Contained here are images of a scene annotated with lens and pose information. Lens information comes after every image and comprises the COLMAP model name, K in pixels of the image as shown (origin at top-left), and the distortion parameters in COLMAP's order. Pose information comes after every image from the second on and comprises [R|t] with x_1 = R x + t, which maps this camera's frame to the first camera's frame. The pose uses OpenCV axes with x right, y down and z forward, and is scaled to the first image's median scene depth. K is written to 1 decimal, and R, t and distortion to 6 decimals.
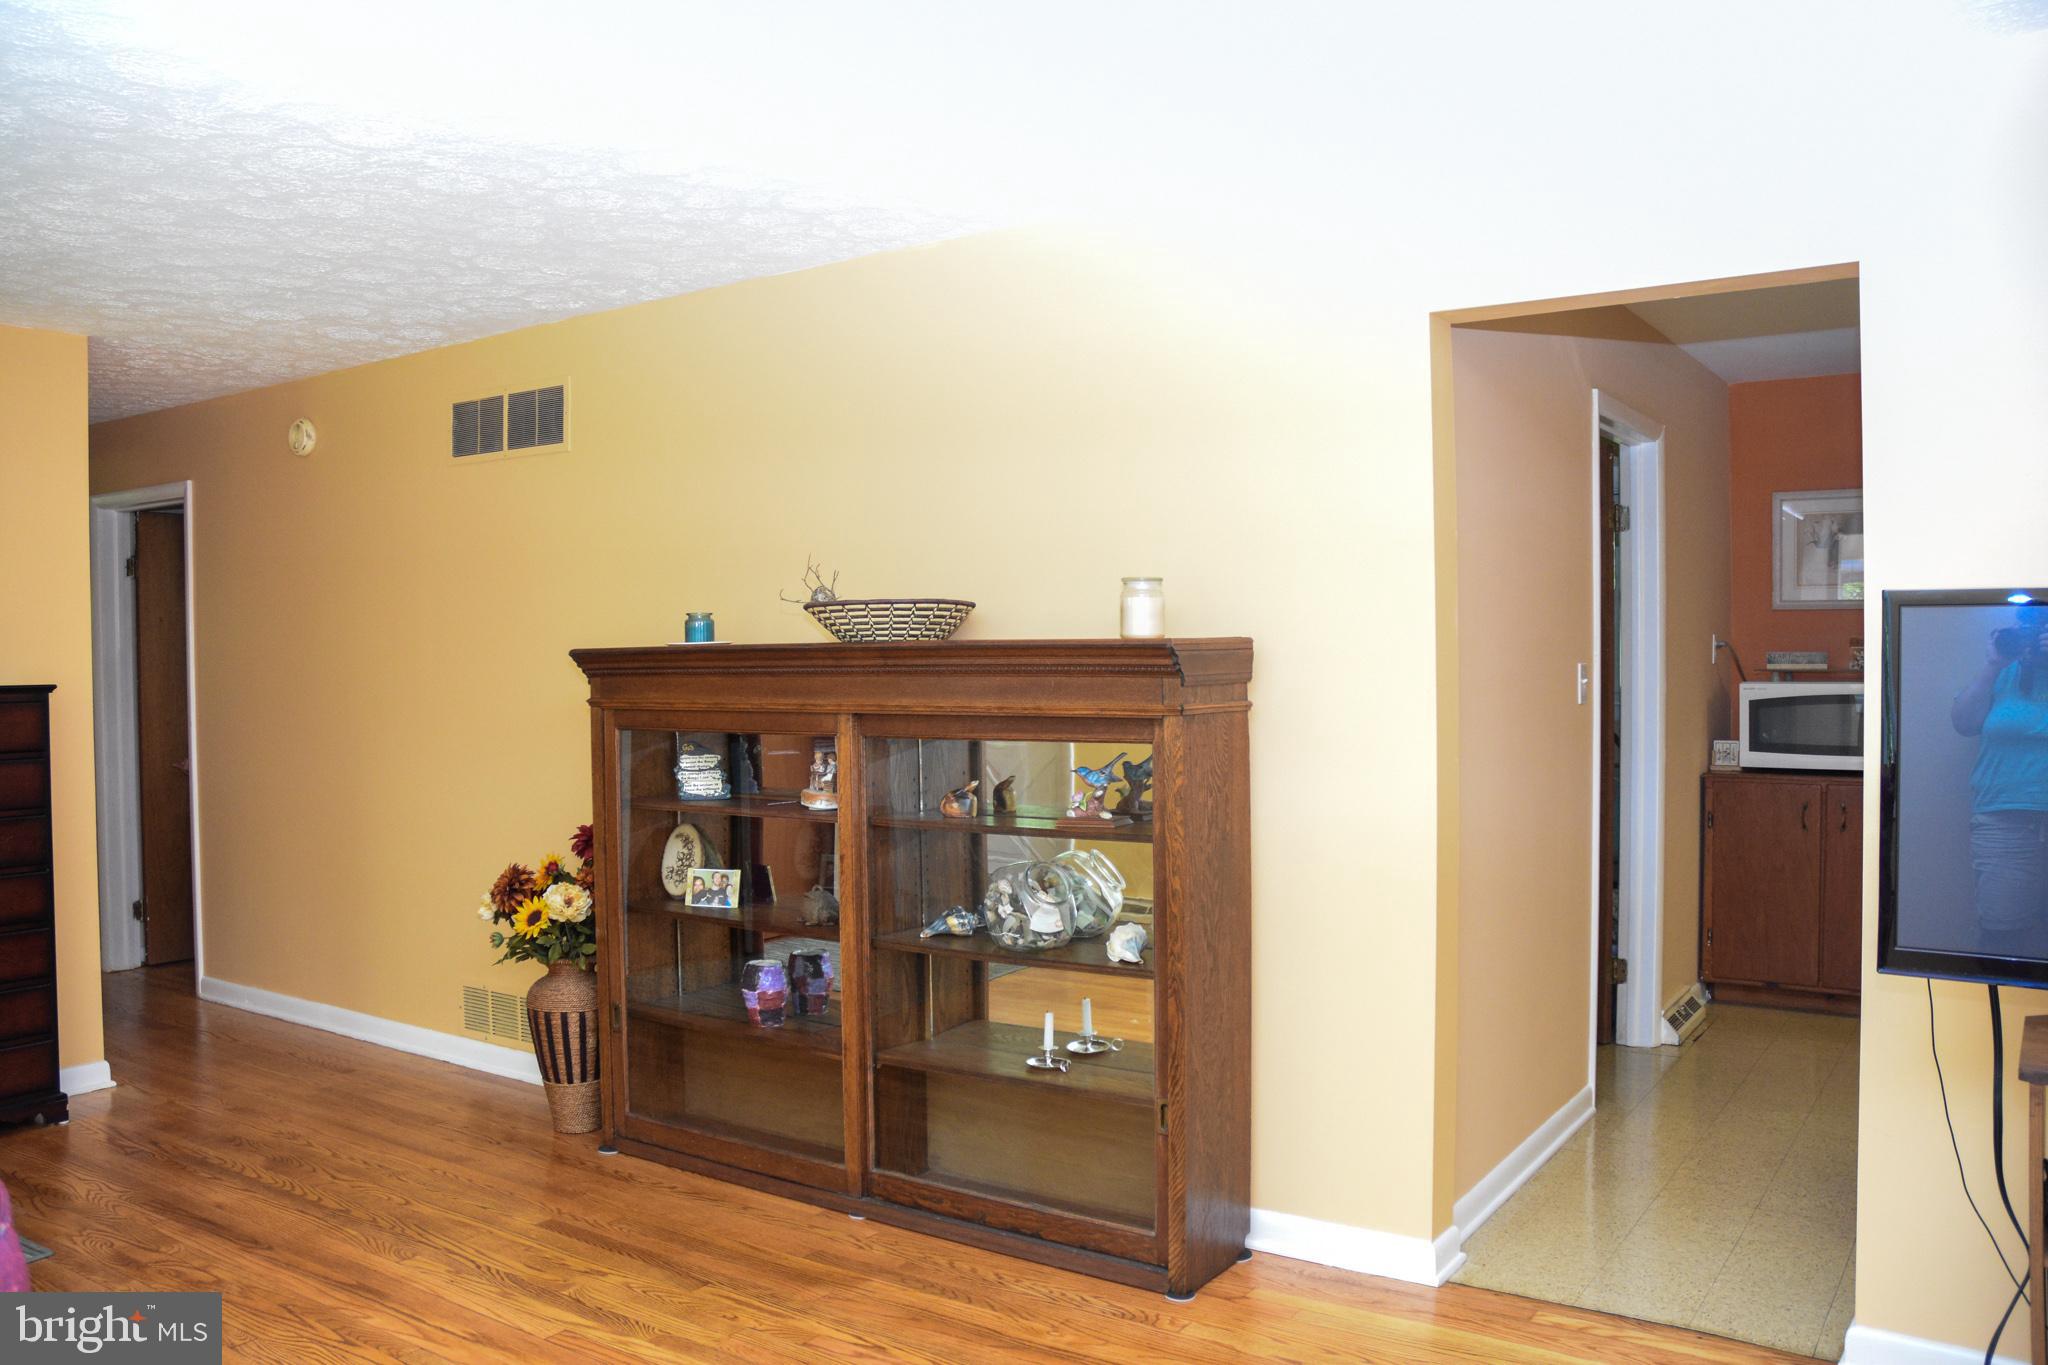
lens RADIAL K [[1588.6, 0, 1019.2], [0, 1588.6, 694.4], [0, 0, 1]] dist [-0.173908, 0.163076]
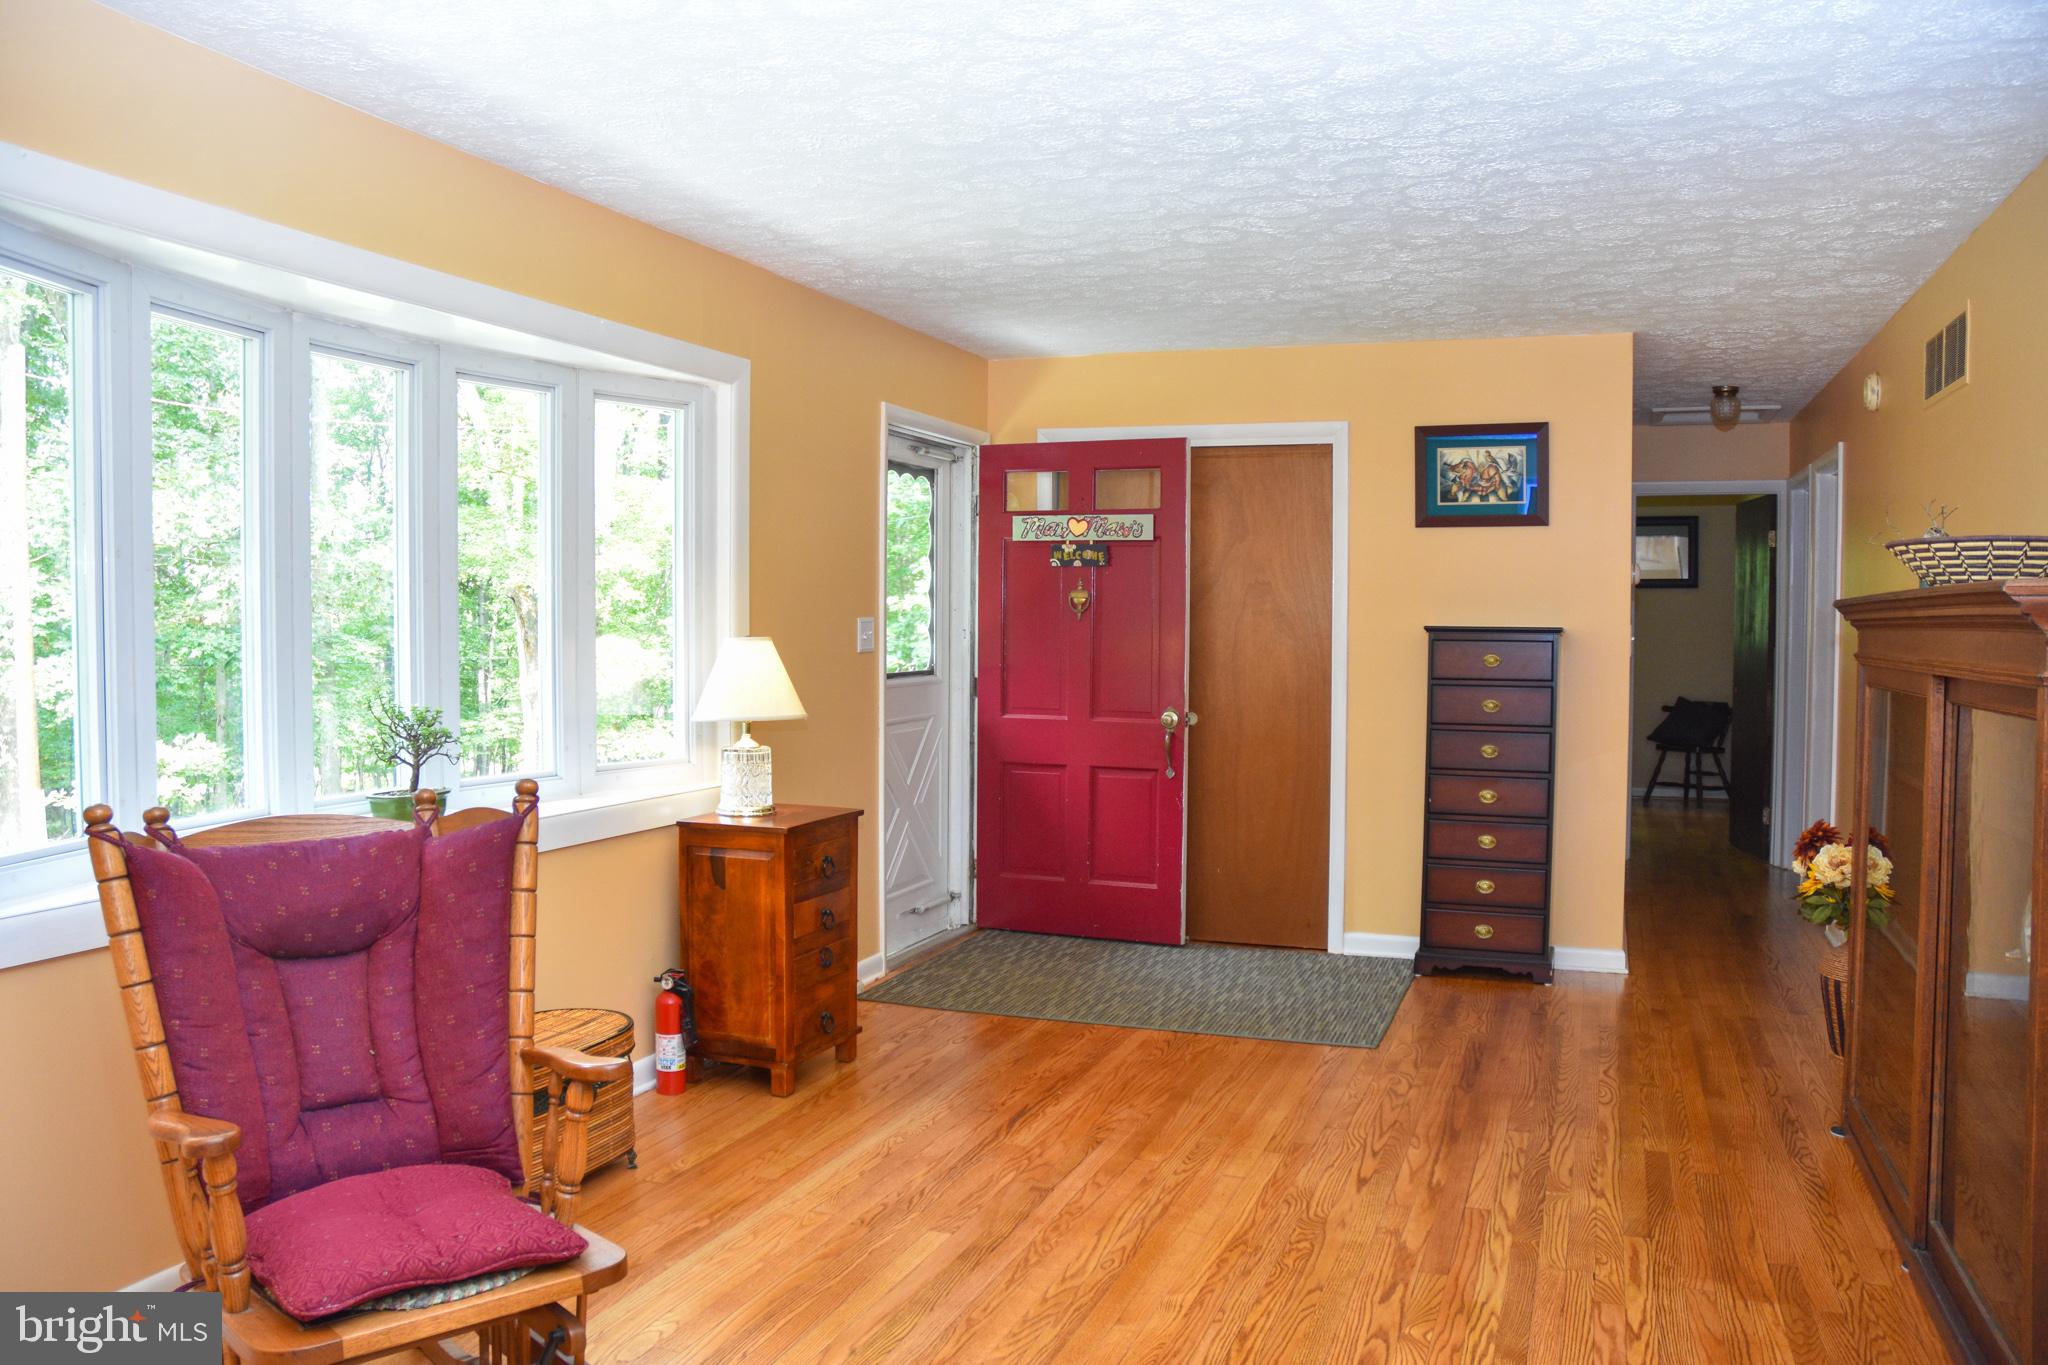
lens RADIAL K [[1588.6, 0, 1019.2], [0, 1588.6, 694.4], [0, 0, 1]] dist [-0.173908, 0.163076]
pose [[0.243462, 0.057988, -0.968175, 0.572948], [-0.034952, 0.998087, 0.050990, -0.001843], [0.969280, 0.021425, 0.245024, 0.329802]]
